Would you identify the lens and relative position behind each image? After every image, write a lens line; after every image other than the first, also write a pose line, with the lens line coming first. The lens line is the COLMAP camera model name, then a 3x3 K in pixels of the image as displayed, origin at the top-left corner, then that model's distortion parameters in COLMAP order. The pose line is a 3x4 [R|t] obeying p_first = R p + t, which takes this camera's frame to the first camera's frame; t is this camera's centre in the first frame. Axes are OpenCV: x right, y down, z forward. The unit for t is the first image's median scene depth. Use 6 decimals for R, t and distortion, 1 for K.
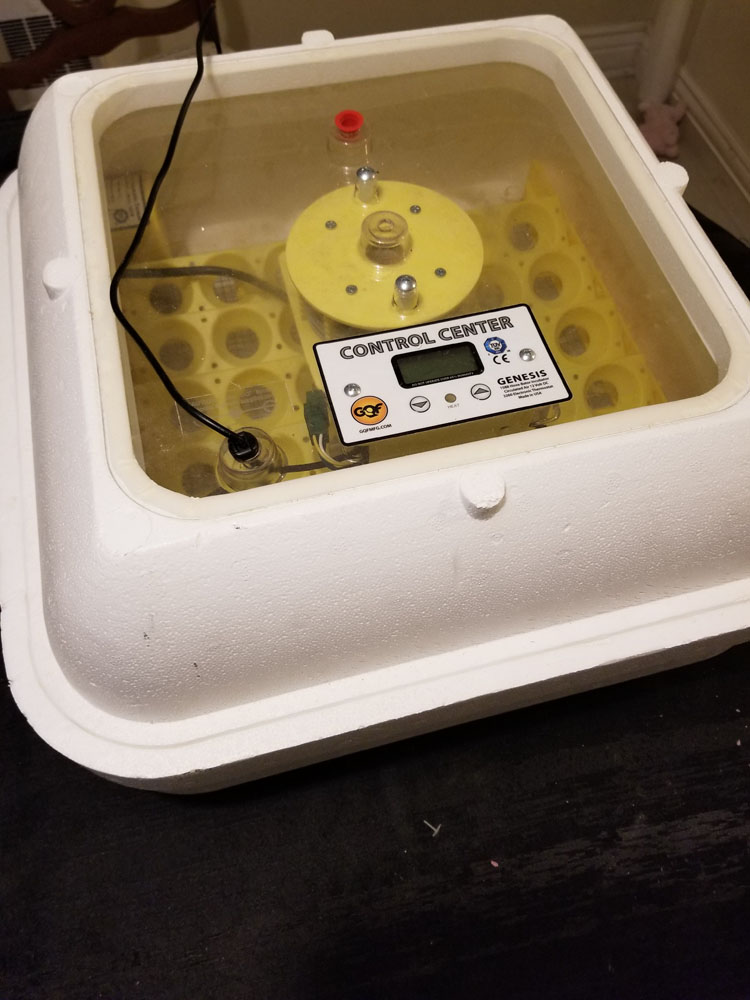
lens RADIAL K [[773.8, 0, 354.0], [0, 773.8, 493.4], [0, 0, 1]] dist [0.063179, -0.100231]
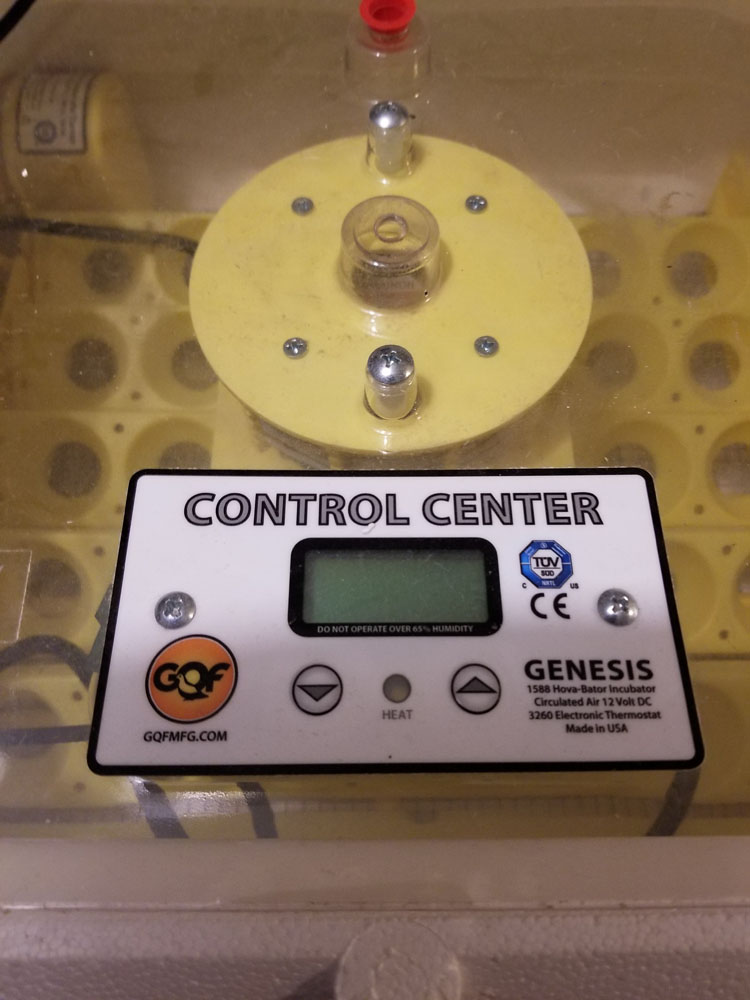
lens RADIAL K [[787.6, 0, 375.0], [0, 787.6, 500.0], [0, 0, 1]] dist [0.061929, -0.102917]
pose [[0.971354, 0.212349, -0.106677, 0.130079], [-0.207610, 0.976728, 0.053854, -0.227267], [0.115630, -0.030164, 0.992834, 0.566285]]
